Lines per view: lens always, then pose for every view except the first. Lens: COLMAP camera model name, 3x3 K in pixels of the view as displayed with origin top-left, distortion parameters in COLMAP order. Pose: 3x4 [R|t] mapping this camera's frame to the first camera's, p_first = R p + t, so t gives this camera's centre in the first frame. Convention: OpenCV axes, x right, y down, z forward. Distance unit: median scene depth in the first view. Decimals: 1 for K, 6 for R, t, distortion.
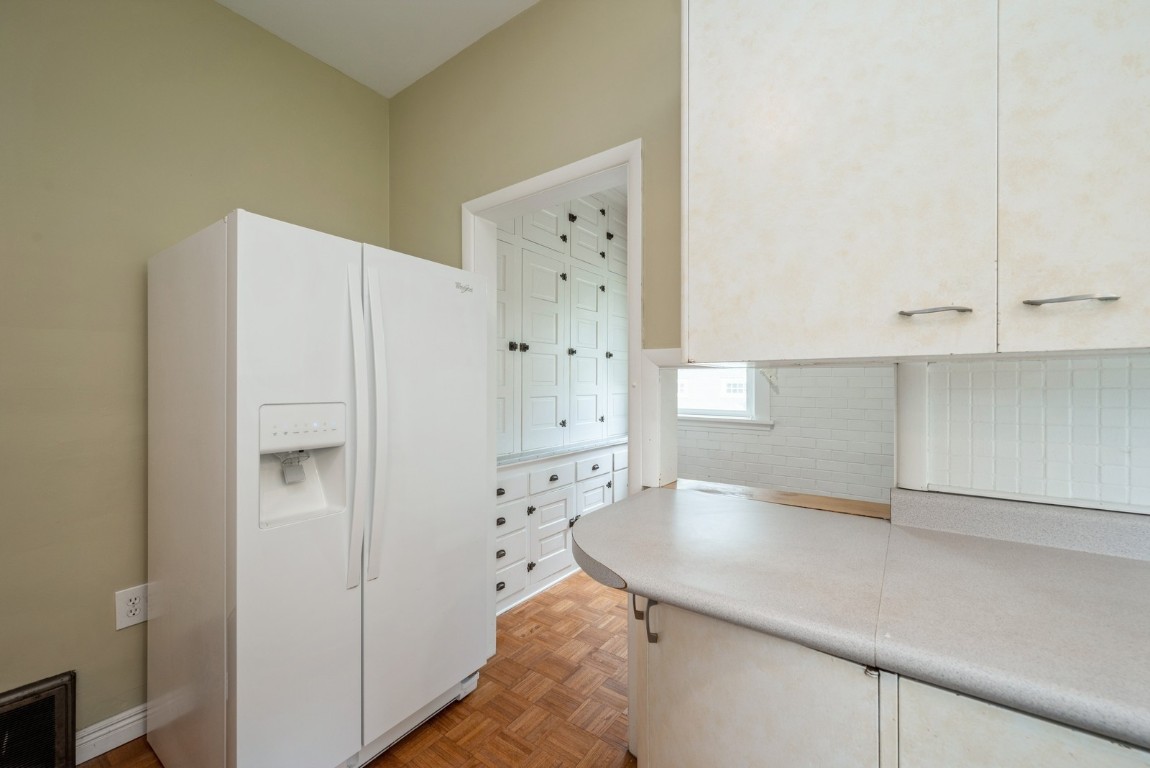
lens RADIAL K [[451.3, 0, 577.6], [0, 451.3, 387.1], [0, 0, 1]] dist [-0.001789, 0.000352]
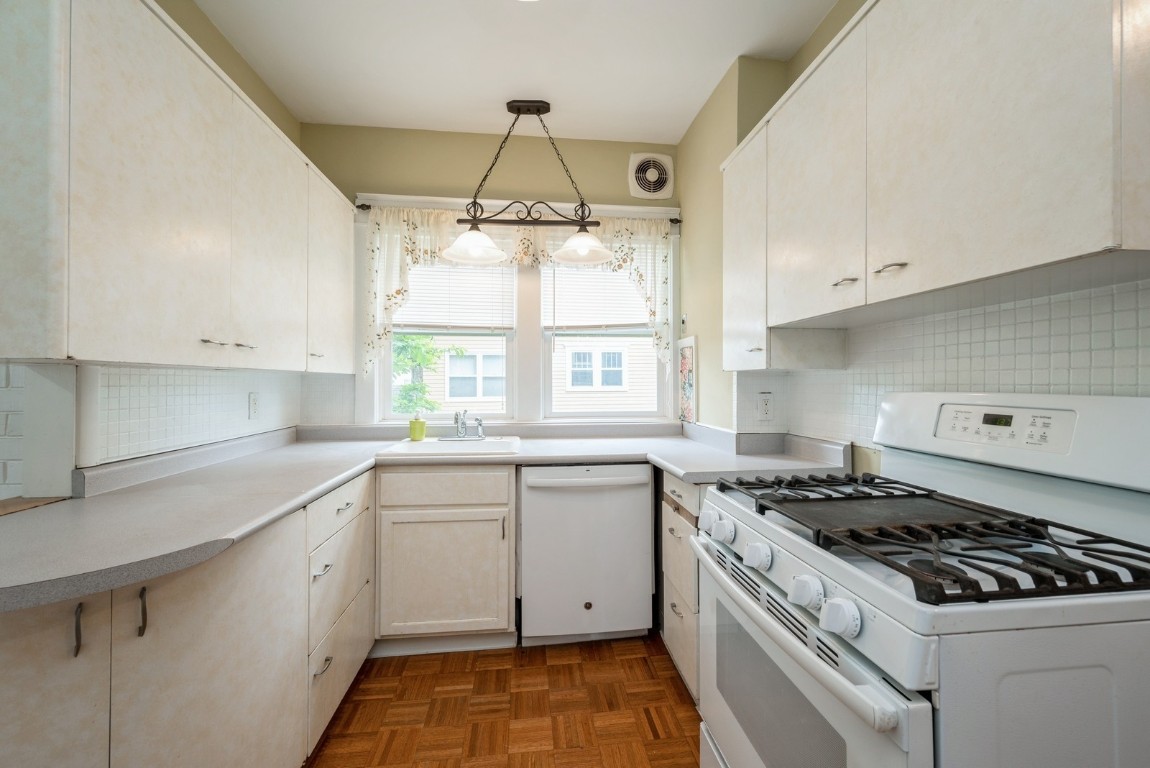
lens RADIAL K [[451.3, 0, 573.9], [0, 451.3, 382.9], [0, 0, 1]] dist [-0.001789, 0.000352]
pose [[-0.670846, 0.001439, 0.741595, -1.269430], [-0.000967, 0.999996, -0.002815, -0.003455], [-0.741596, -0.002605, -0.670842, 0.972590]]
